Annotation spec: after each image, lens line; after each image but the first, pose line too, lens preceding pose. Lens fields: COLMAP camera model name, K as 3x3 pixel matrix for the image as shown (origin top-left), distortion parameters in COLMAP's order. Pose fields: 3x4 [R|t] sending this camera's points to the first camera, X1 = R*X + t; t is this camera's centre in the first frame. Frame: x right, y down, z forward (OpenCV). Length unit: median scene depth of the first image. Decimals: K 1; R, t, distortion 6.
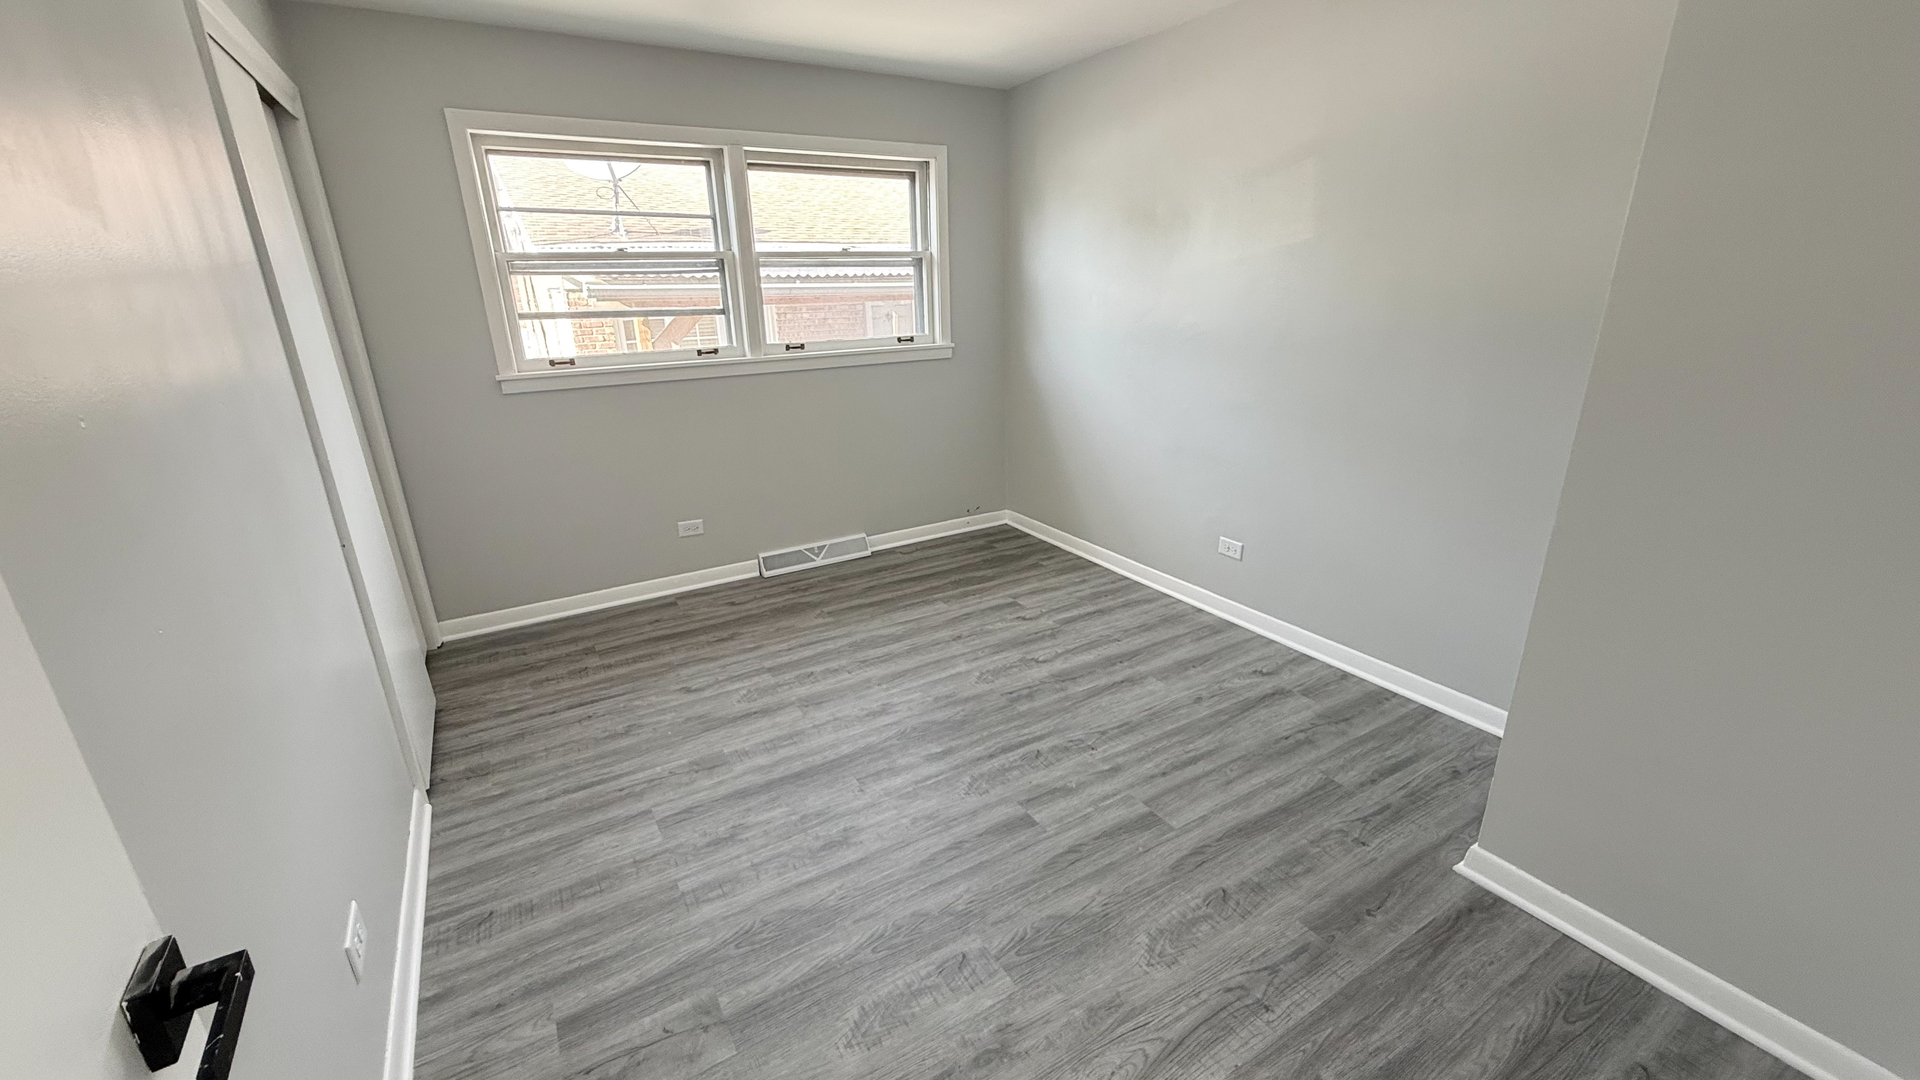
lens RADIAL K [[765.0, 0, 955.0], [0, 765.0, 541.7], [0, 0, 1]] dist [-0.000356, 0.000208]
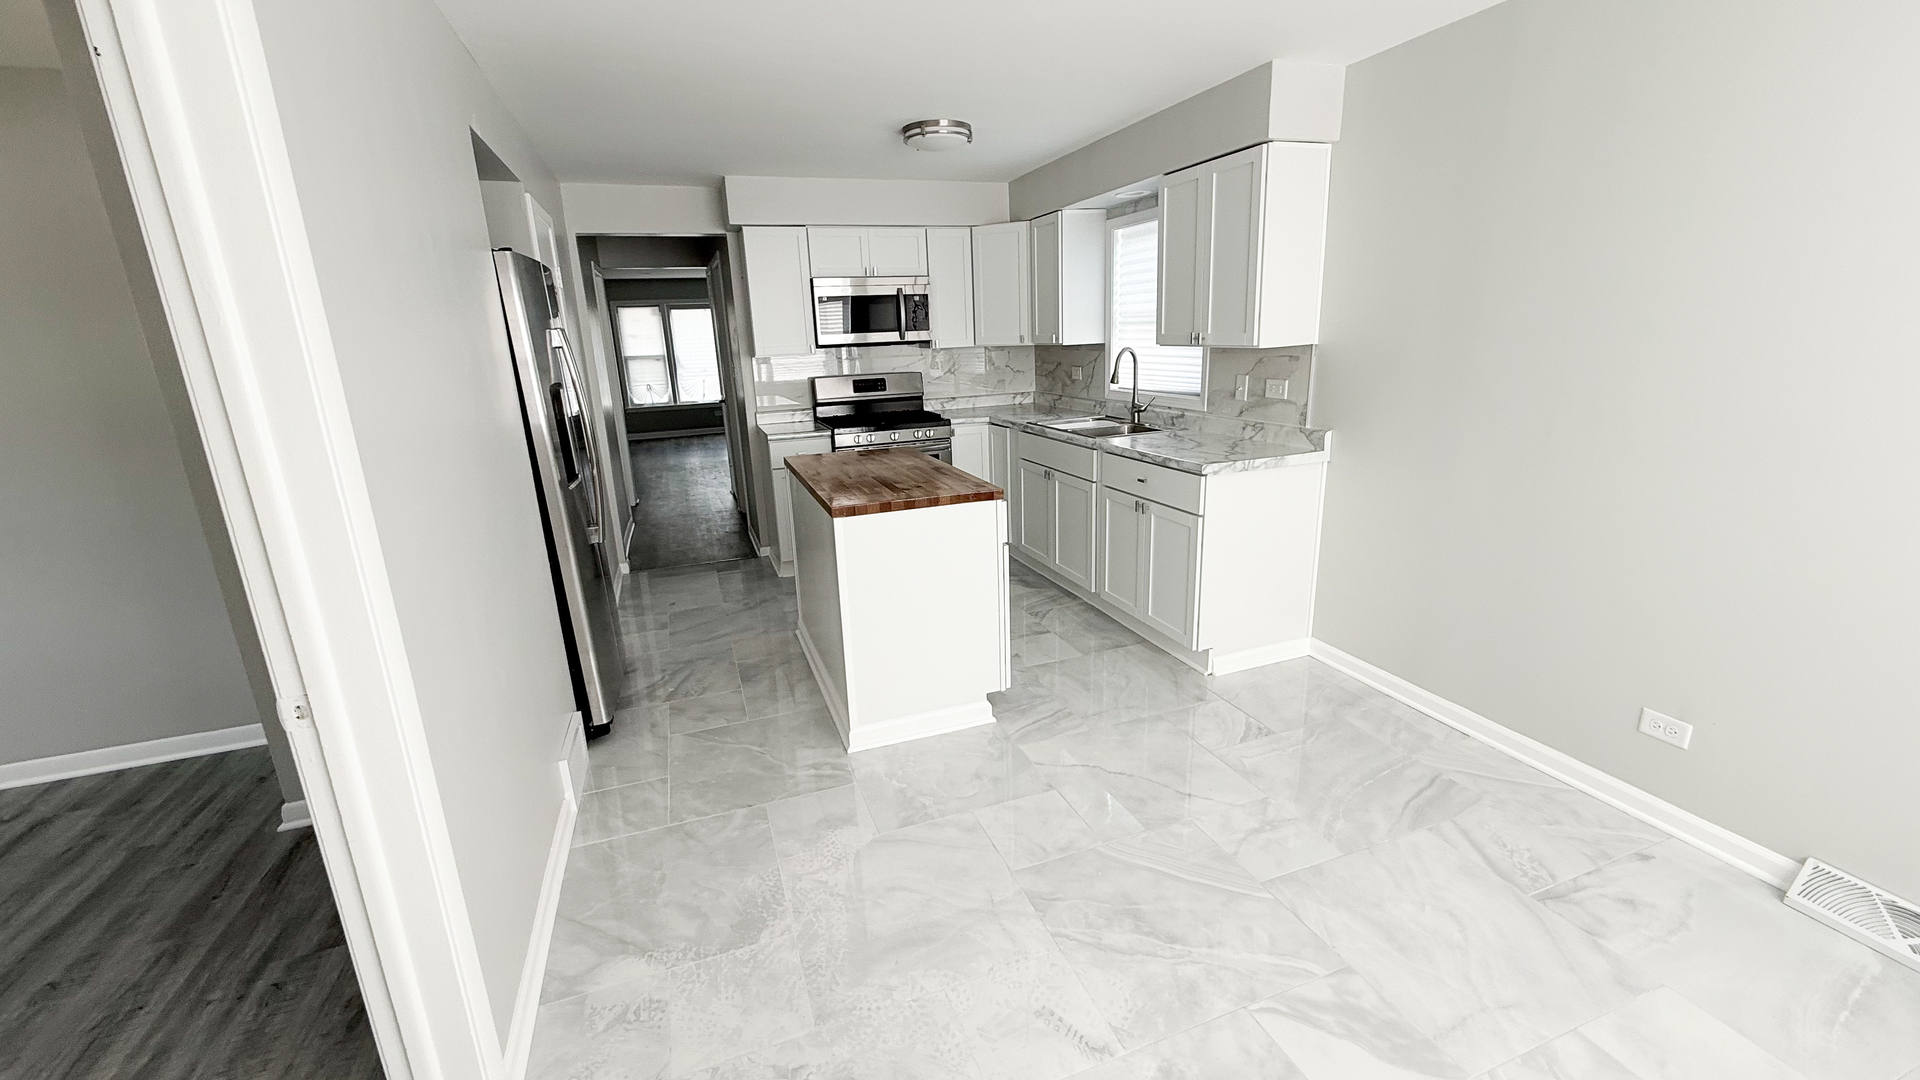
lens RADIAL K [[767.1, 0, 955.8], [0, 767.1, 540.3], [0, 0, 1]] dist [-0.000417, -0.000229]
pose [[0.193056, -0.244210, 0.950311, -0.161340], [0.345575, 0.923395, 0.167089, 0.111952], [-0.918317, 0.296146, 0.262660, -0.368687]]
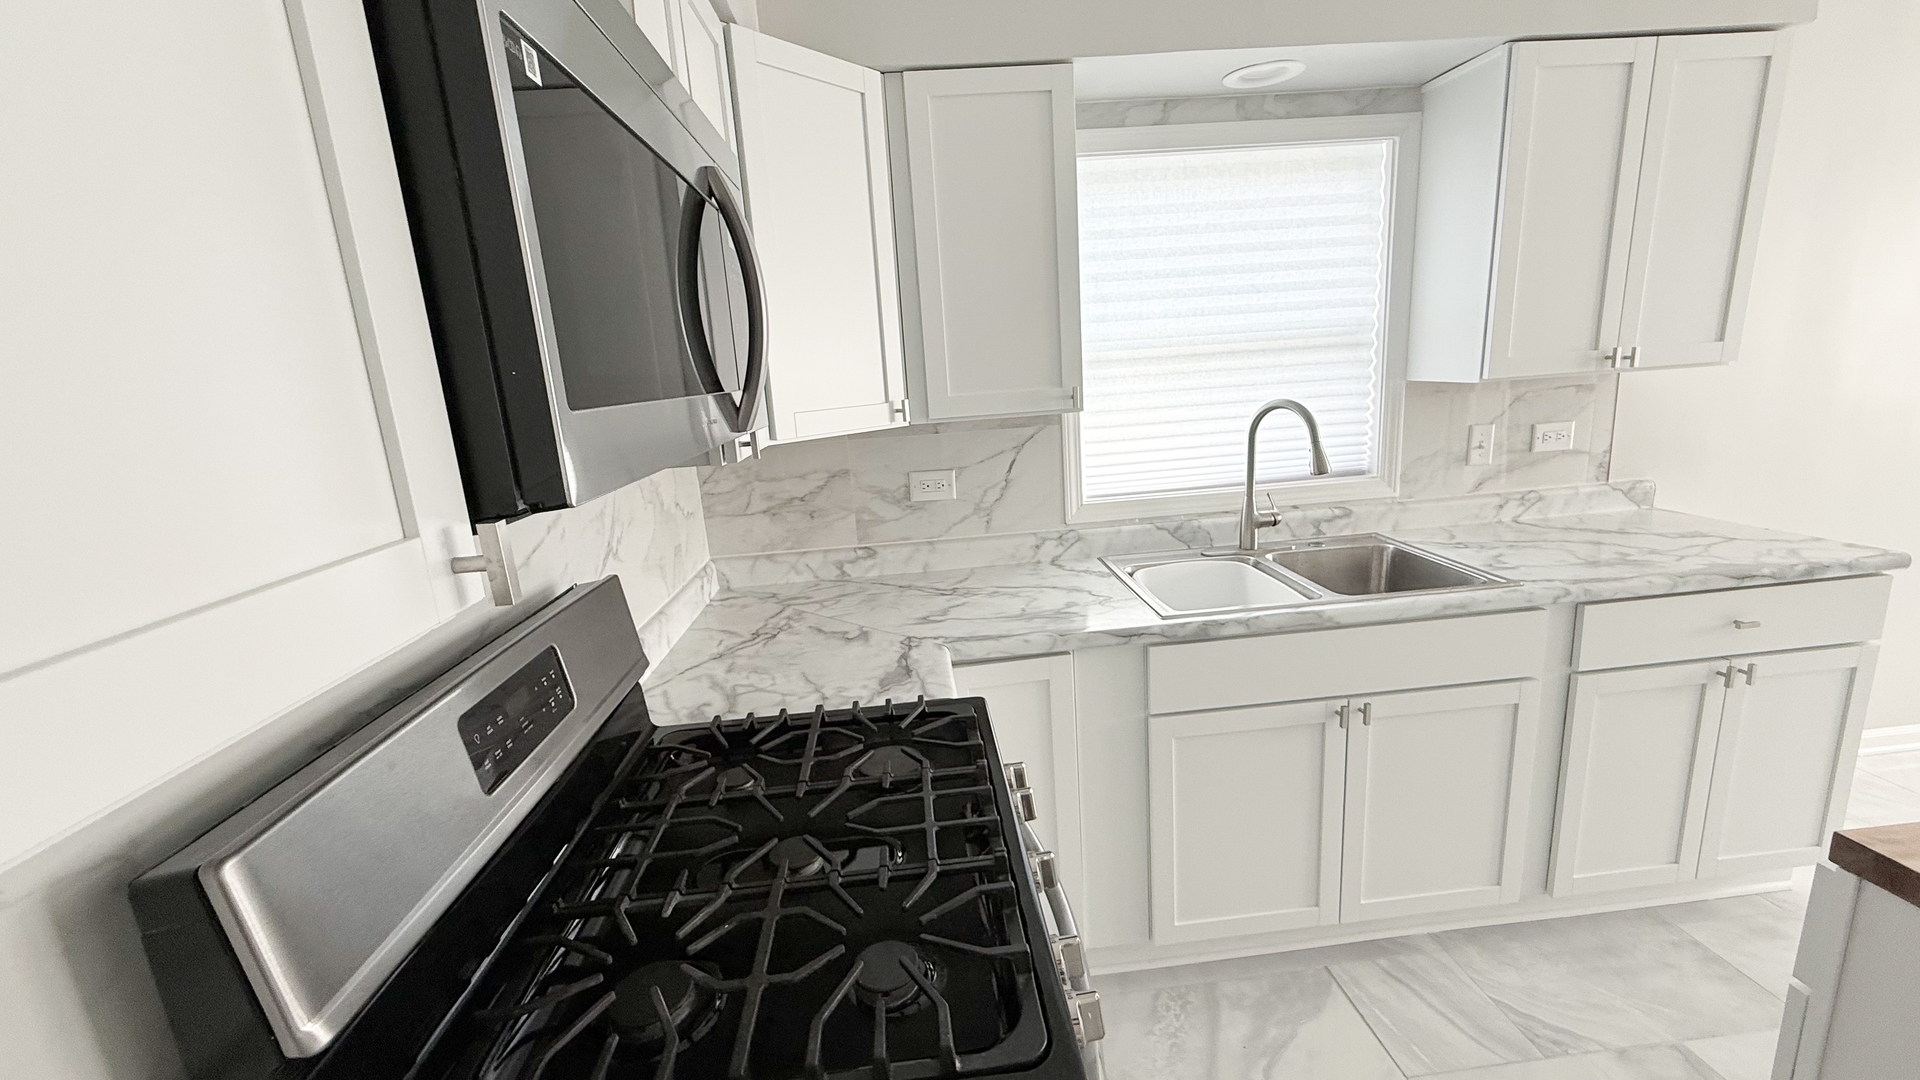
lens RADIAL K [[767.1, 0, 955.8], [0, 767.1, 540.3], [0, 0, 1]] dist [-0.000417, -0.000229]
pose [[-0.889421, -0.014646, 0.456855, 1.402055], [0.228393, 0.851532, 0.471942, -0.172353], [-0.395939, 0.524097, -0.754026, 0.353236]]
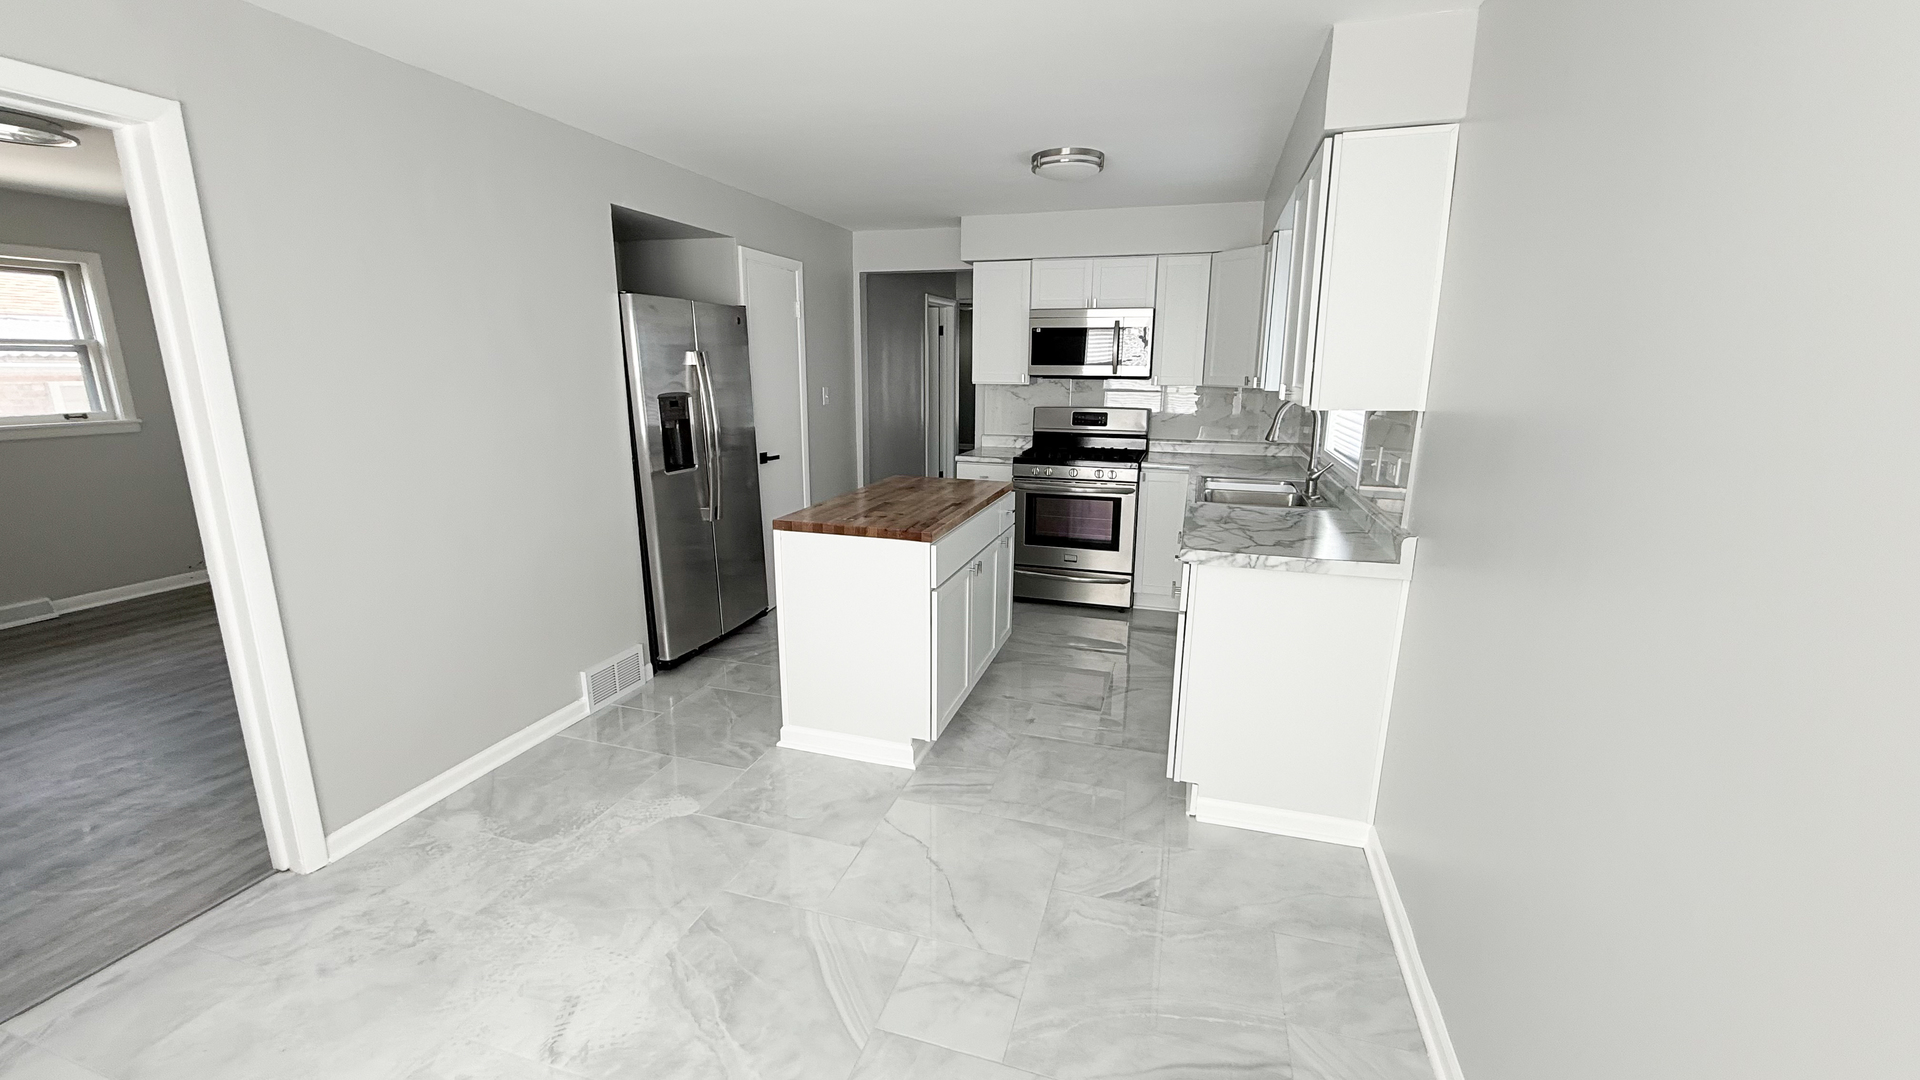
lens RADIAL K [[767.1, 0, 955.8], [0, 767.1, 540.3], [0, 0, 1]] dist [-0.000417, -0.000229]
pose [[0.748841, -0.122046, 0.651416, 0.220194], [0.190139, 0.981142, -0.034754, 0.291418], [-0.634890, 0.149885, 0.757925, -0.940320]]
